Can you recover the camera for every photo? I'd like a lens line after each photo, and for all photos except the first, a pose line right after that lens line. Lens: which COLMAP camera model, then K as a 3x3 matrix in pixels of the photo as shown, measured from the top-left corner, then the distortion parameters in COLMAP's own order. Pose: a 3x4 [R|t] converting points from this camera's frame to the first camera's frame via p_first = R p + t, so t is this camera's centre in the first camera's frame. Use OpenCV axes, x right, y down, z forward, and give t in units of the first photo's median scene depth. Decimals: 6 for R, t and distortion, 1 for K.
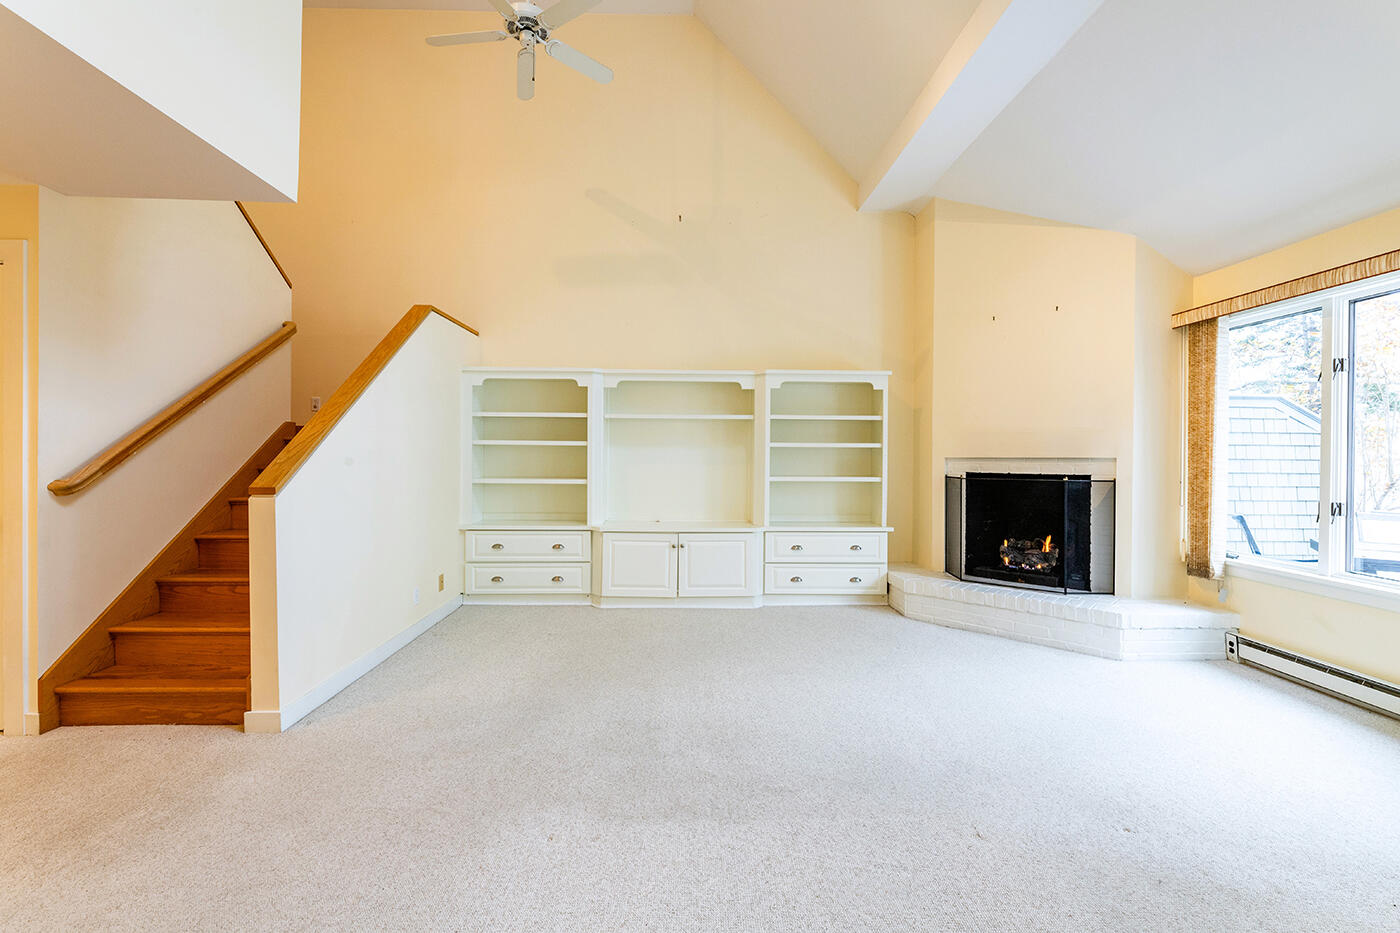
lens RADIAL K [[582.2, 0, 701.1], [0, 582.2, 456.4], [0, 0, 1]] dist [-0.000571, -0.000068]
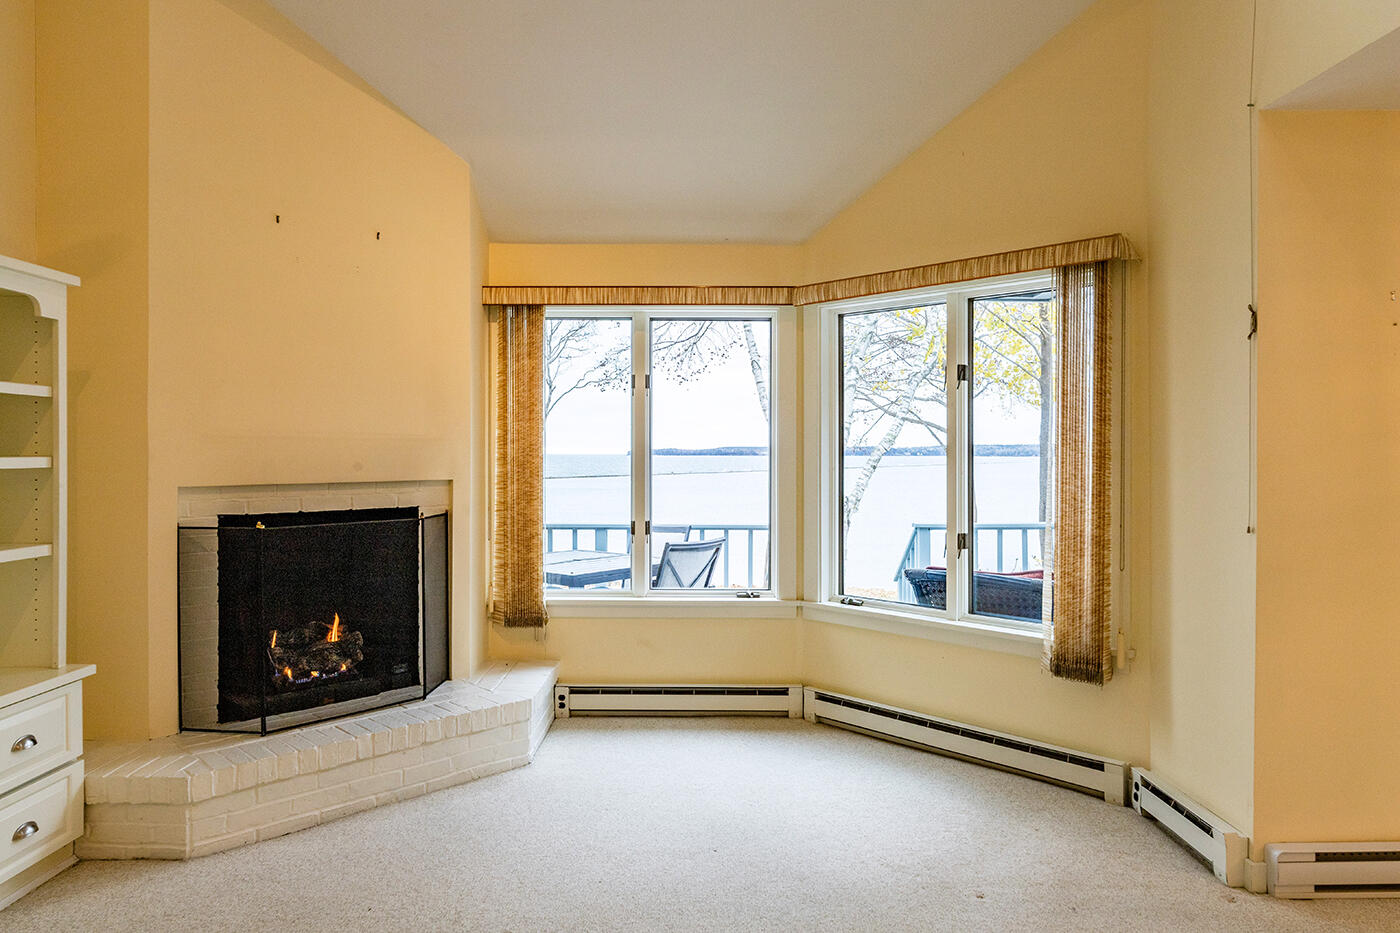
lens RADIAL K [[906.6, 0, 700.0], [0, 906.6, 466.5], [0, 0, 1]] dist [0.001213, 0.000276]
pose [[0.033608, -0.020189, 0.999231, -0.309327], [-0.001579, 0.999794, 0.020253, -0.031605], [-0.999434, -0.002258, 0.033569, 0.602414]]
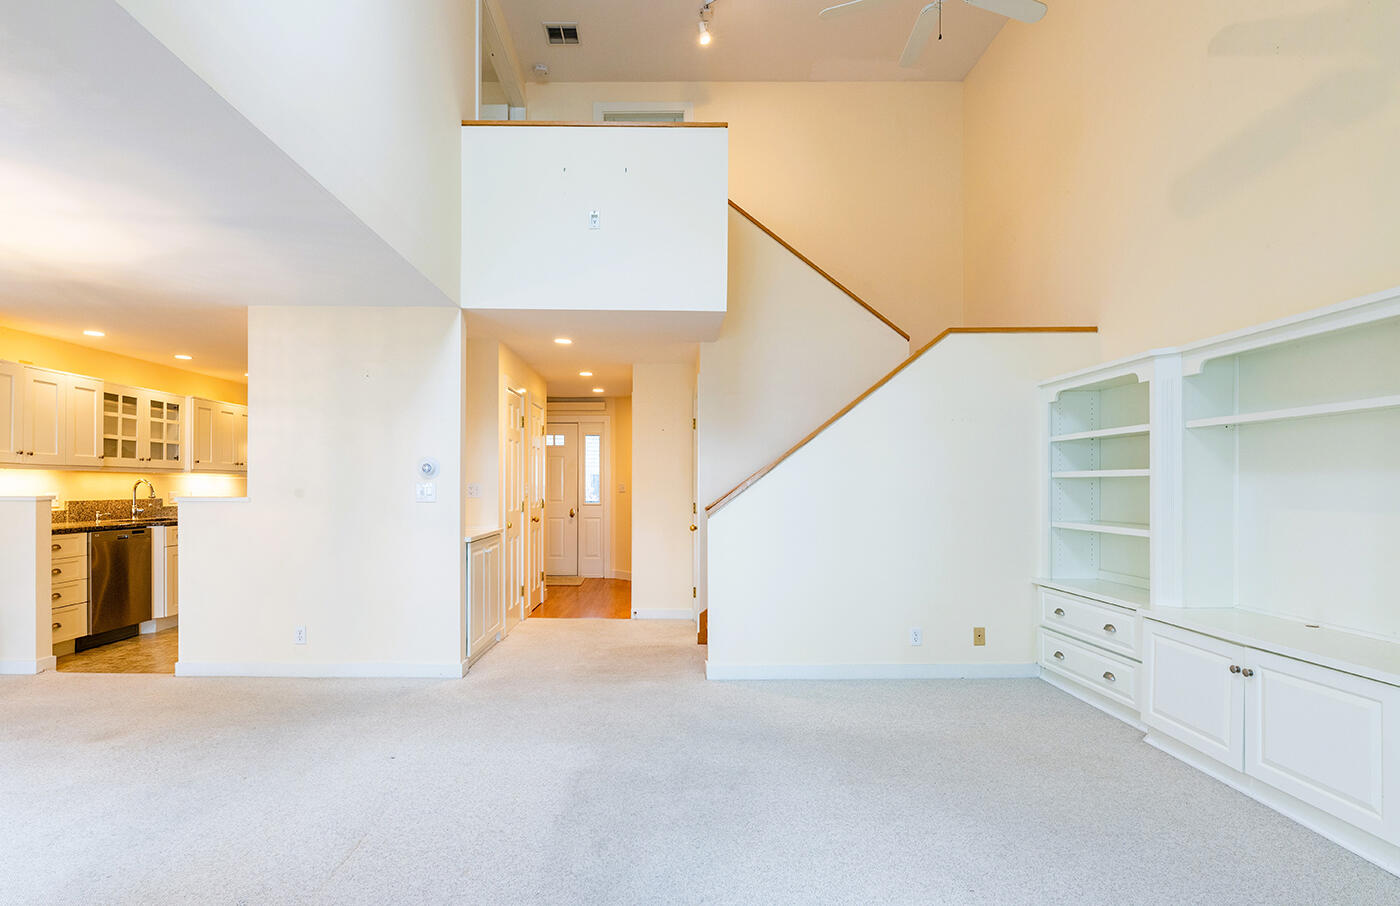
lens RADIAL K [[696.4, 0, 667.1], [0, 696.4, 488.2], [0, 0, 1]] dist [-0.017228, -0.000066]
pose [[-0.032101, -0.007938, -0.999453, 0.603185], [-0.004437, 0.999960, -0.007800, 0.003670], [0.999475, 0.004184, -0.032135, 0.552462]]
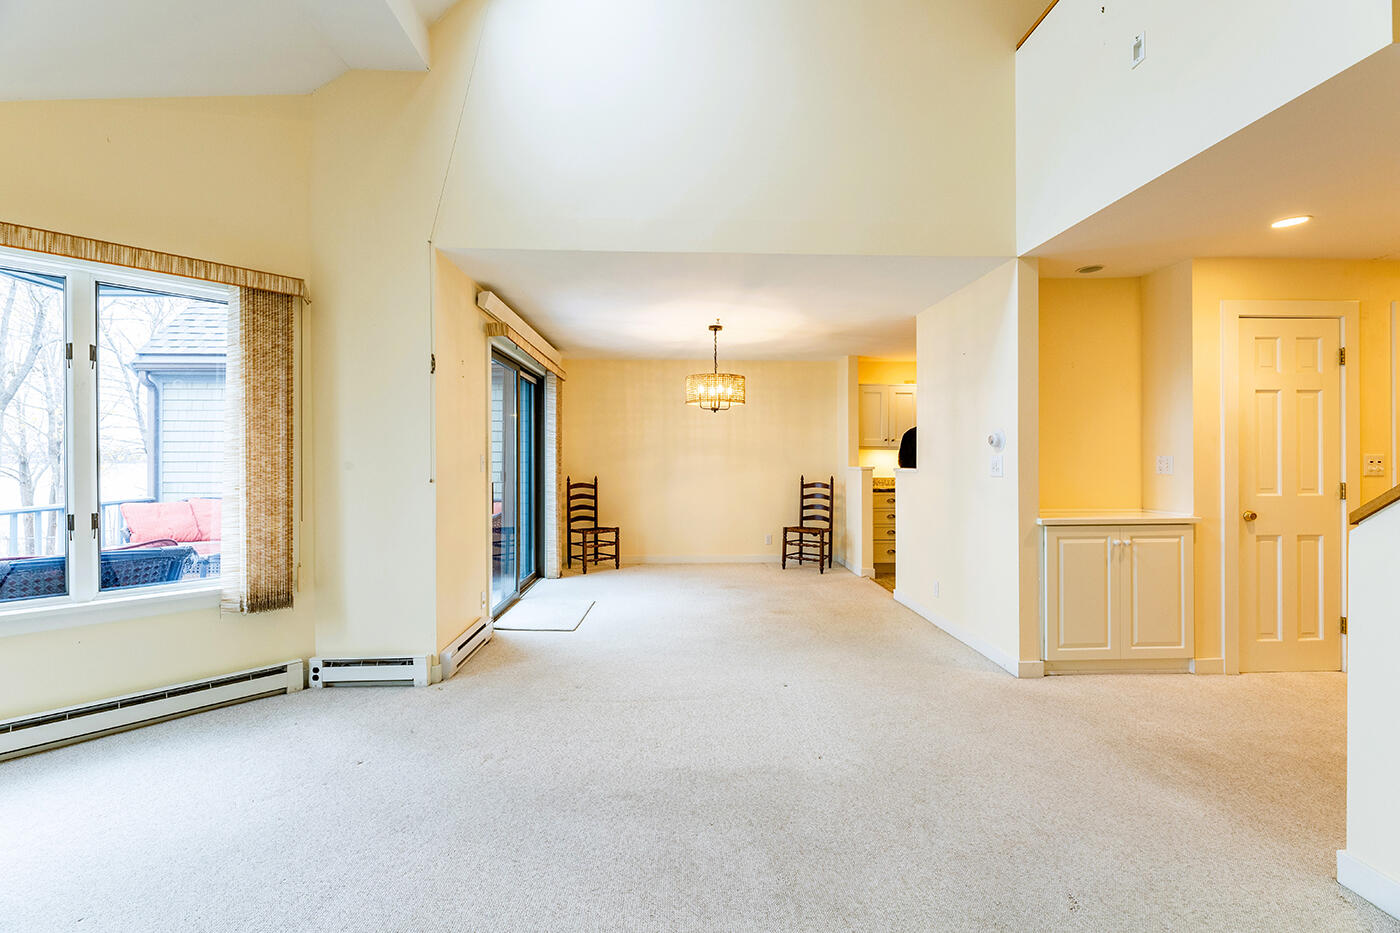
lens RADIAL K [[576.7, 0, 700.0], [0, 576.7, 466.5], [0, 0, 1]] dist [-0.000735, -0.000012]
pose [[-0.999980, -0.006249, 0.001032, 0.006480], [-0.006238, 0.999930, 0.010035, -0.002150], [-0.001095, 0.010028, -0.999949, 0.960881]]
